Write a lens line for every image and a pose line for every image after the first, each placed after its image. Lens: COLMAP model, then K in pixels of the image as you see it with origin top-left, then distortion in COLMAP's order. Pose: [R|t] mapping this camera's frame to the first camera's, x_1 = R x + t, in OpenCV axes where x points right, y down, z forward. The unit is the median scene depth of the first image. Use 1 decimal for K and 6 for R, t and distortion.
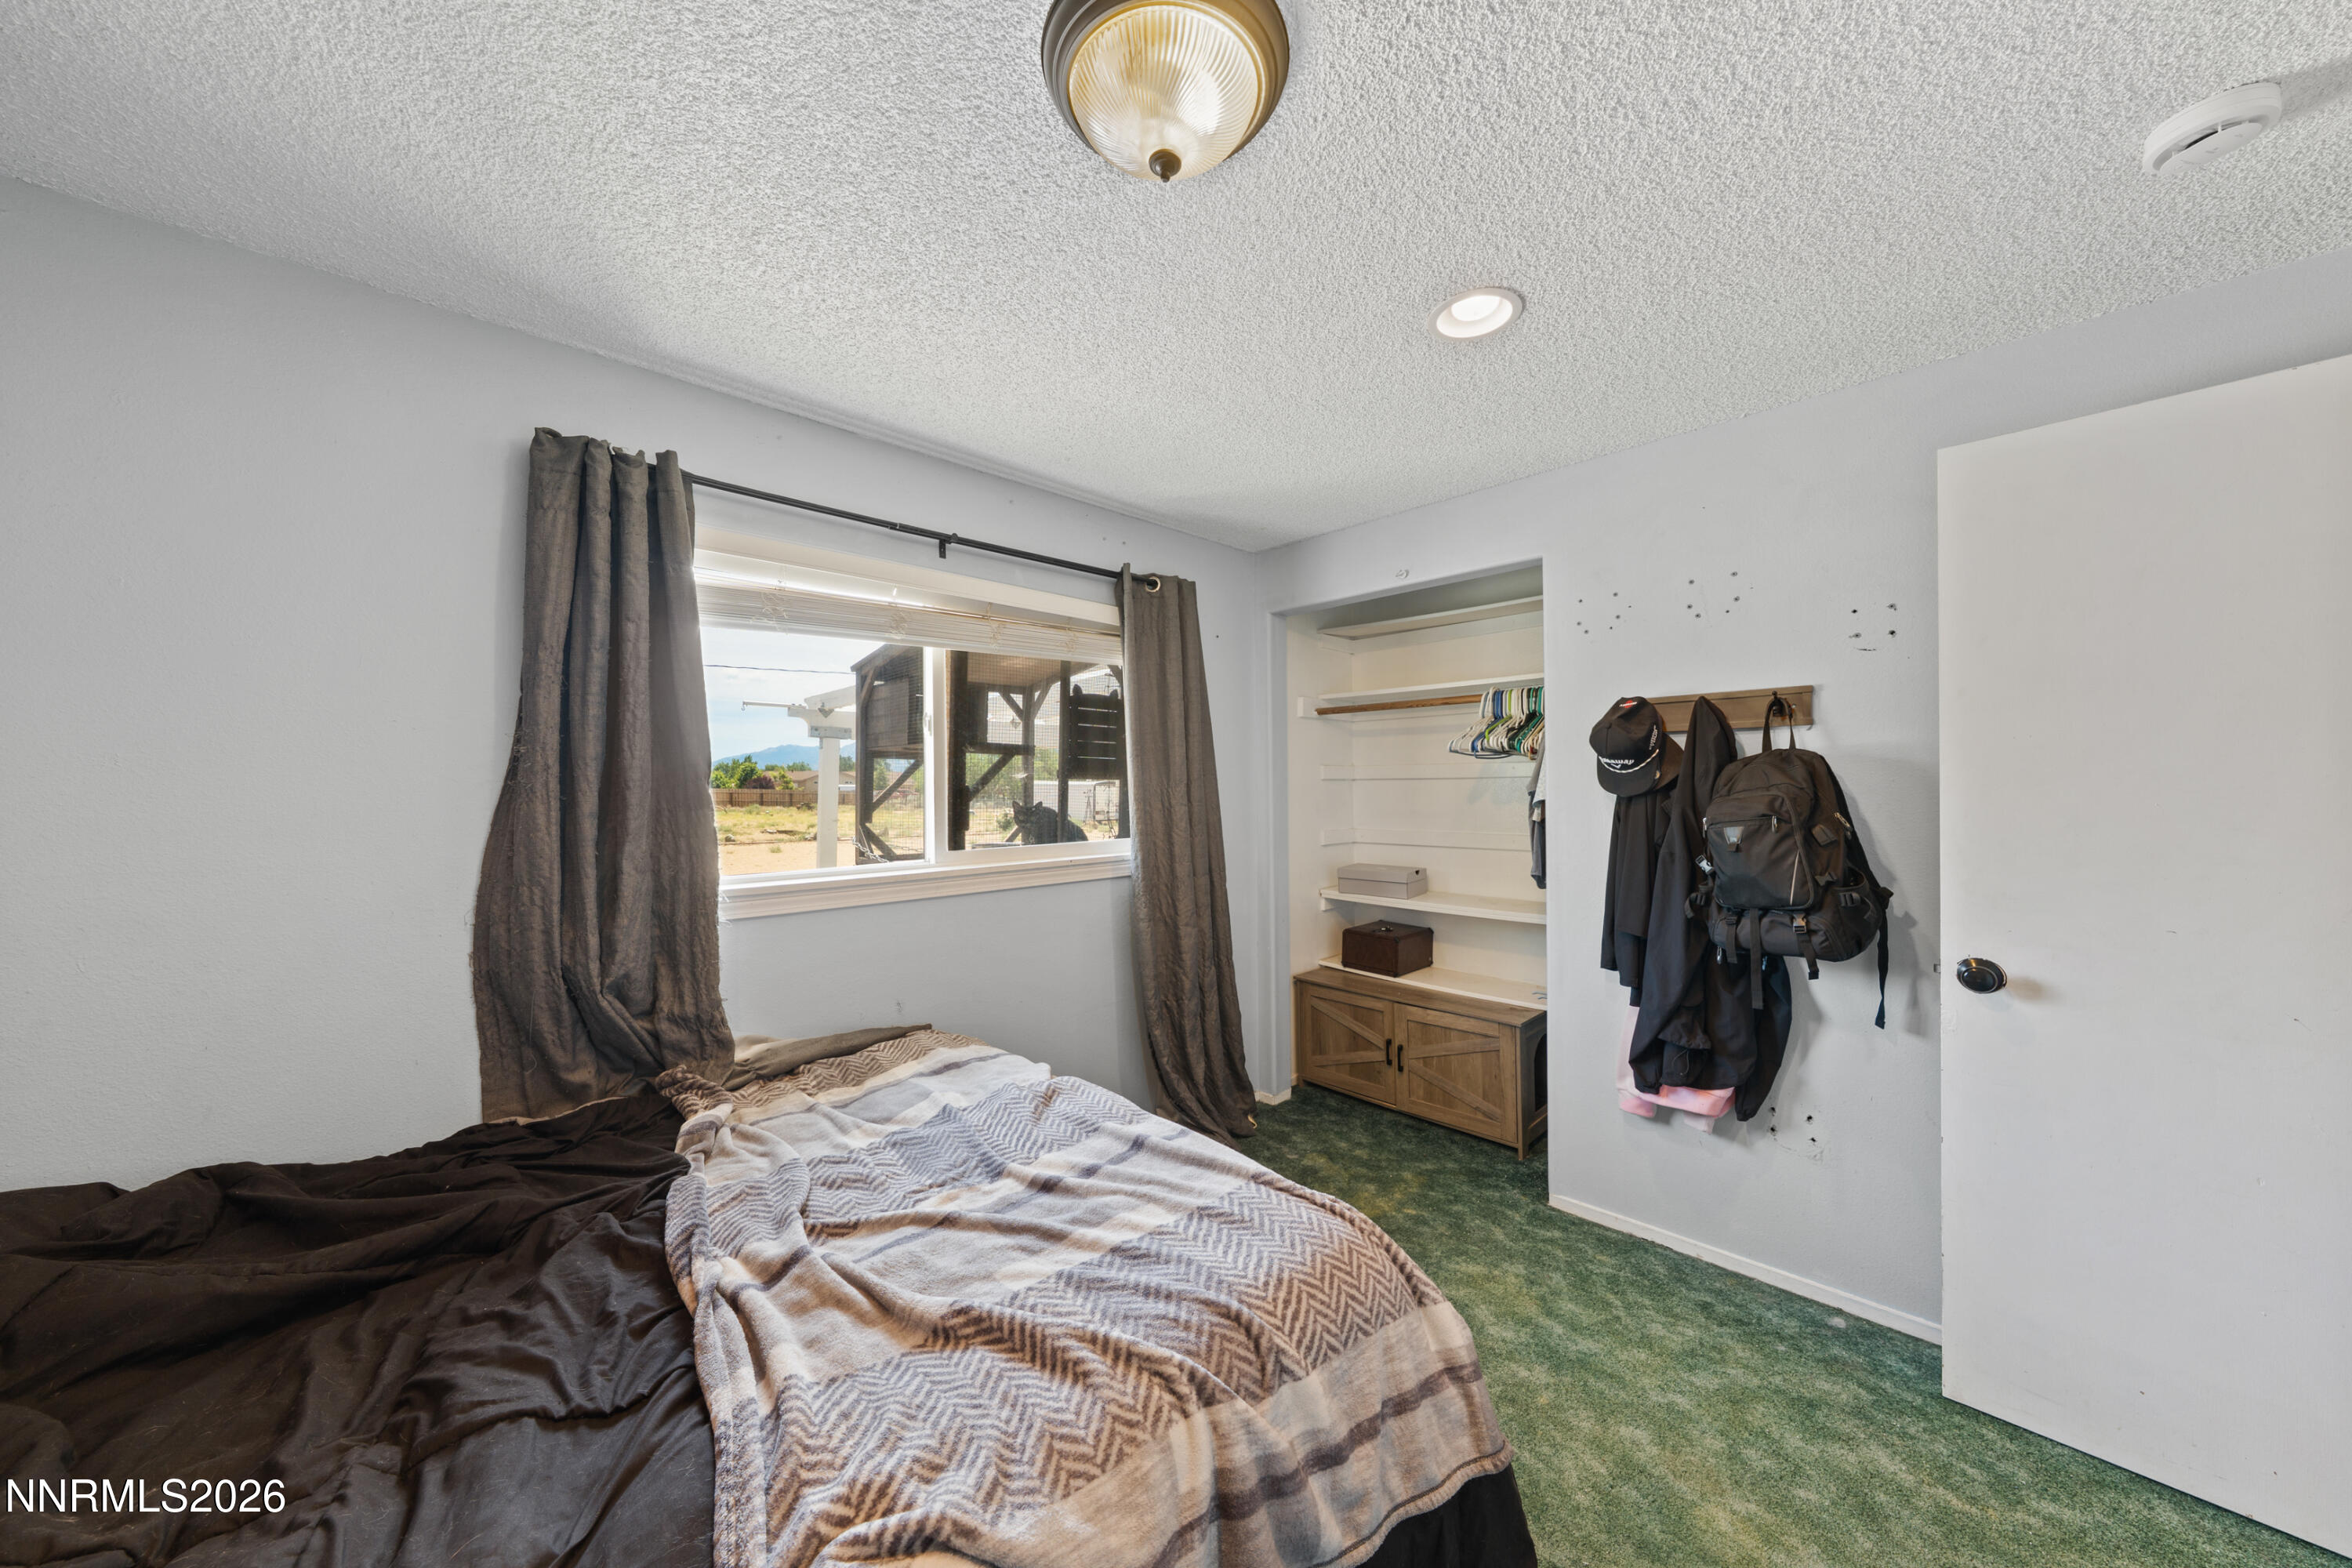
lens RADIAL K [[812.3, 0, 1178.7], [0, 812.3, 784.8], [0, 0, 1]] dist [0.000560, 0.000098]
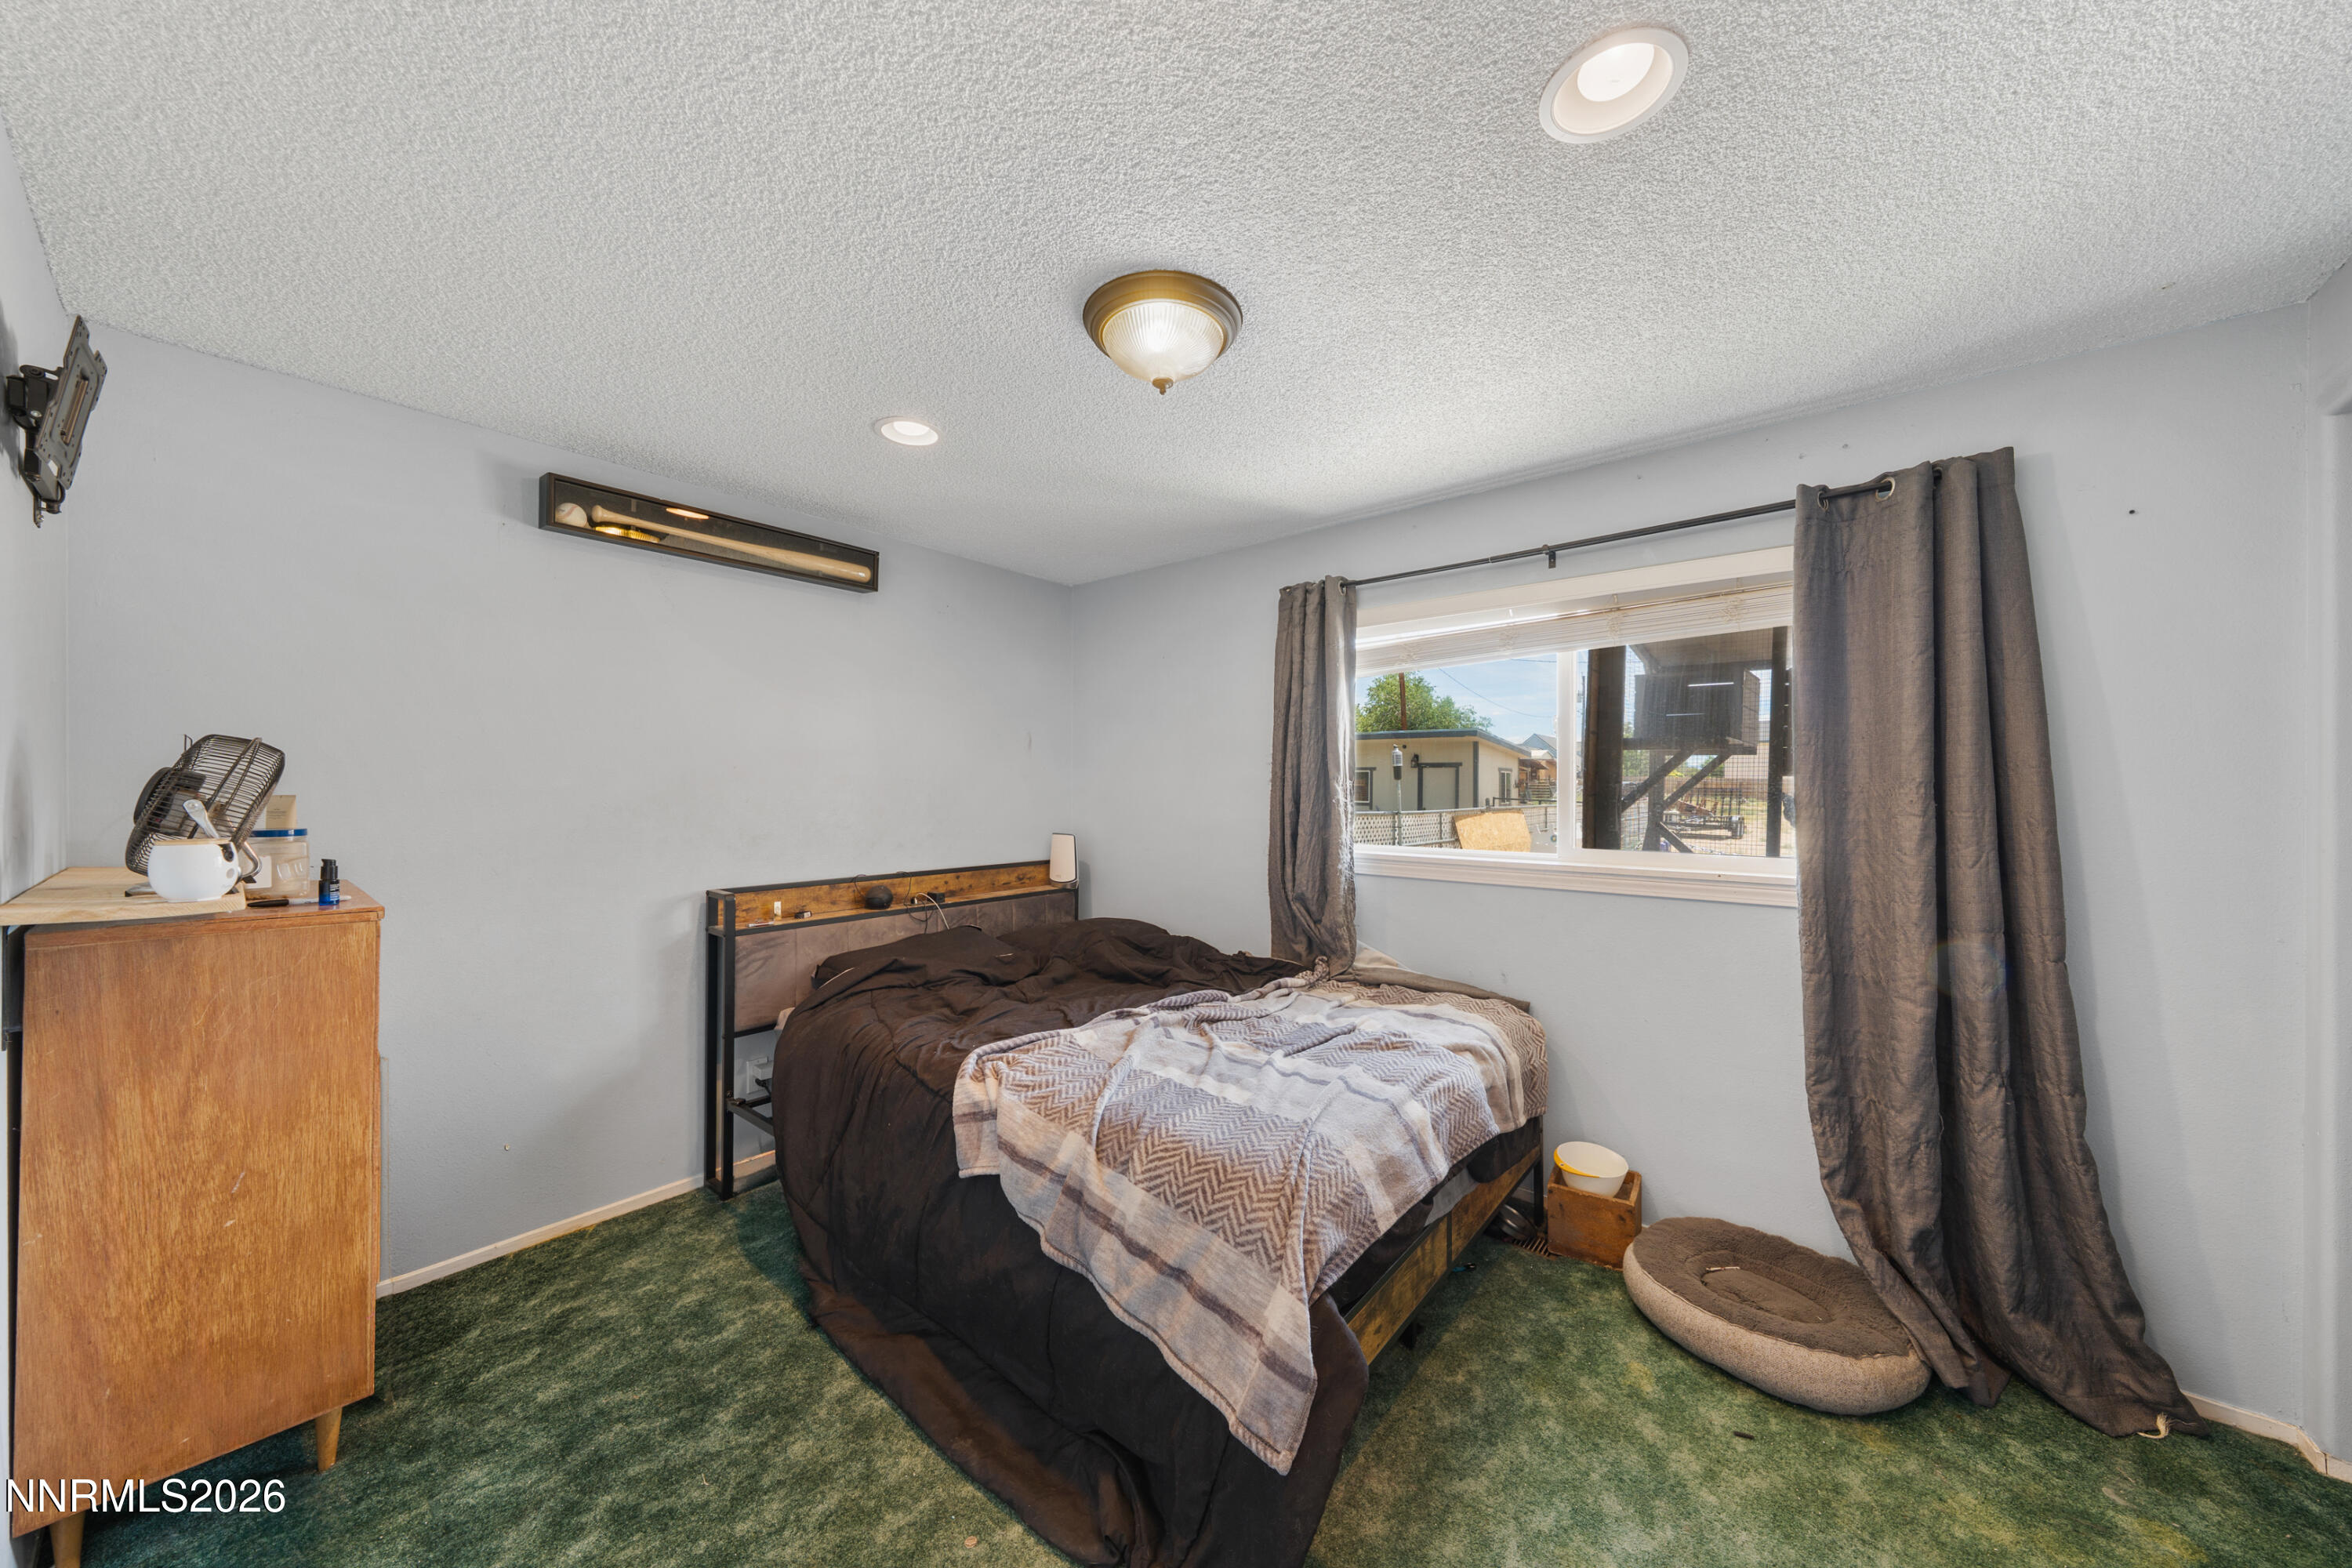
lens RADIAL K [[812.3, 0, 1178.7], [0, 812.3, 784.8], [0, 0, 1]] dist [0.000560, 0.000098]
pose [[0.086389, 0.000328, -0.996261, 0.897286], [-0.001545, 0.999999, 0.000195, 0.003063], [0.996260, 0.001523, 0.086389, 0.526332]]
